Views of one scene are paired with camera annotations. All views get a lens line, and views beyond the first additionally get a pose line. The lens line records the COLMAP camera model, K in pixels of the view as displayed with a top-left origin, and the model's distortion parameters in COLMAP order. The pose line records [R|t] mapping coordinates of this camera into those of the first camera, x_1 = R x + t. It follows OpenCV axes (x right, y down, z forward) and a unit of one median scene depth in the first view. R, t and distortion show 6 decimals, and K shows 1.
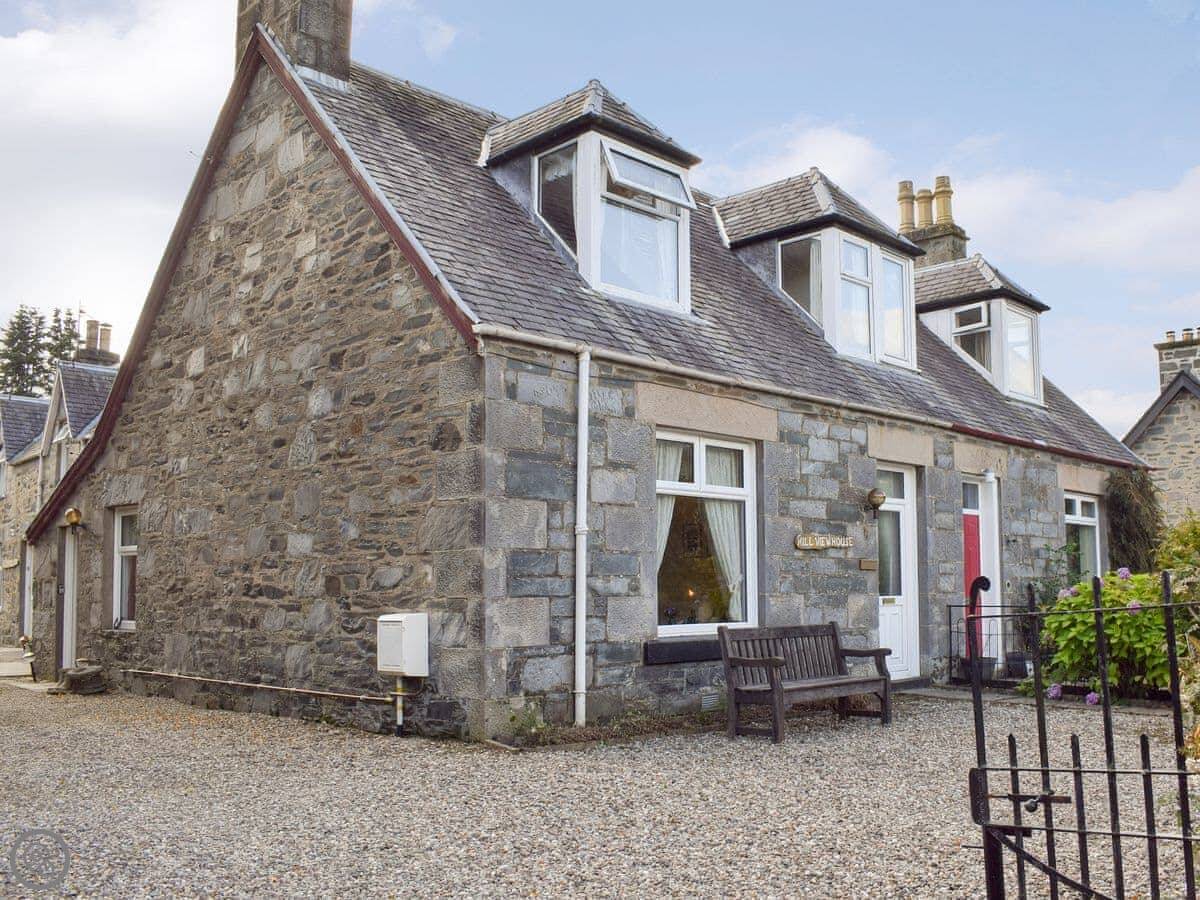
lens RADIAL K [[1051.3, 0, 498.8], [0, 1051.3, 453.0], [0, 0, 1]] dist [-0.077131, 0.017947]
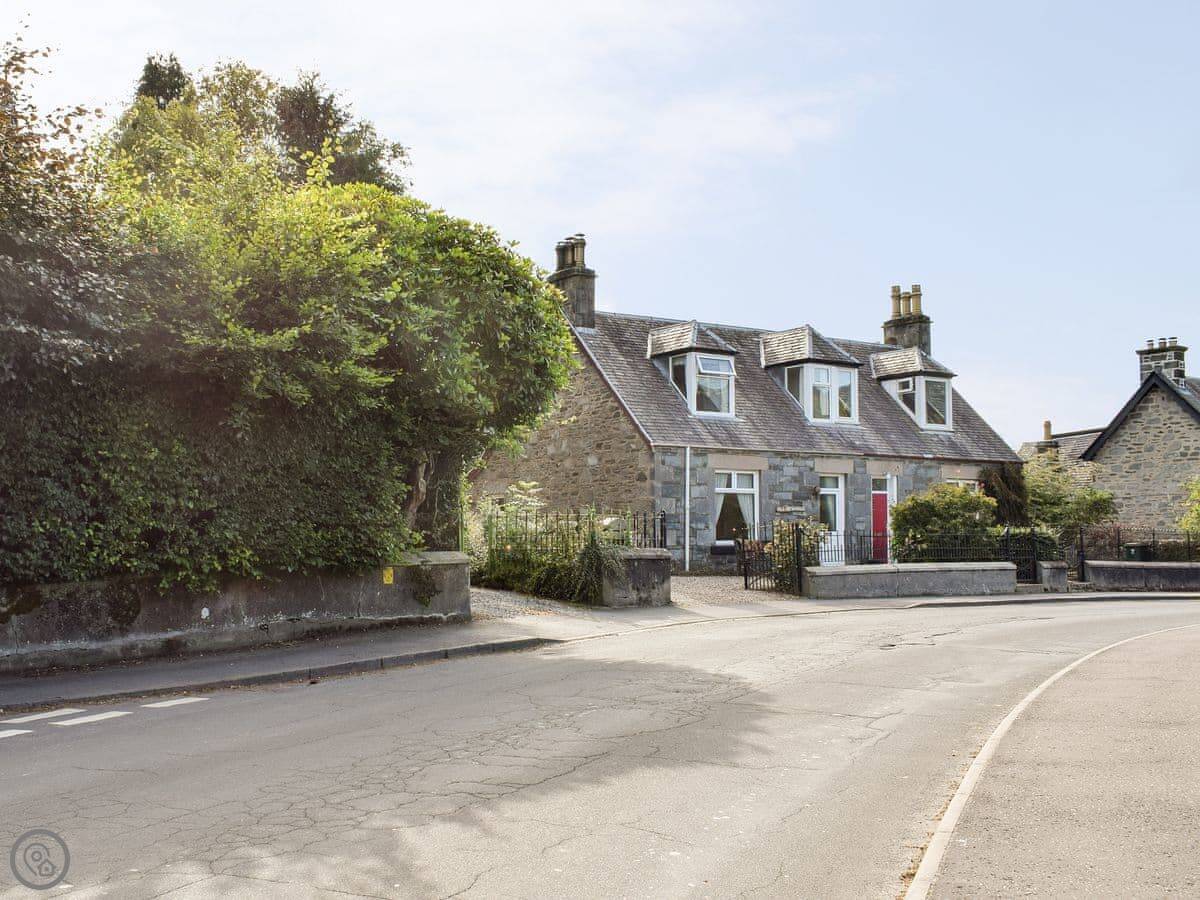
lens RADIAL K [[1051.3, 0, 498.8], [0, 1051.3, 453.0], [0, 0, 1]] dist [-0.077131, 0.017947]
pose [[0.991292, -0.011982, -0.131133, -0.047707], [0.018317, 0.998717, 0.047212, -0.186265], [0.130399, -0.049203, 0.990240, -1.616891]]
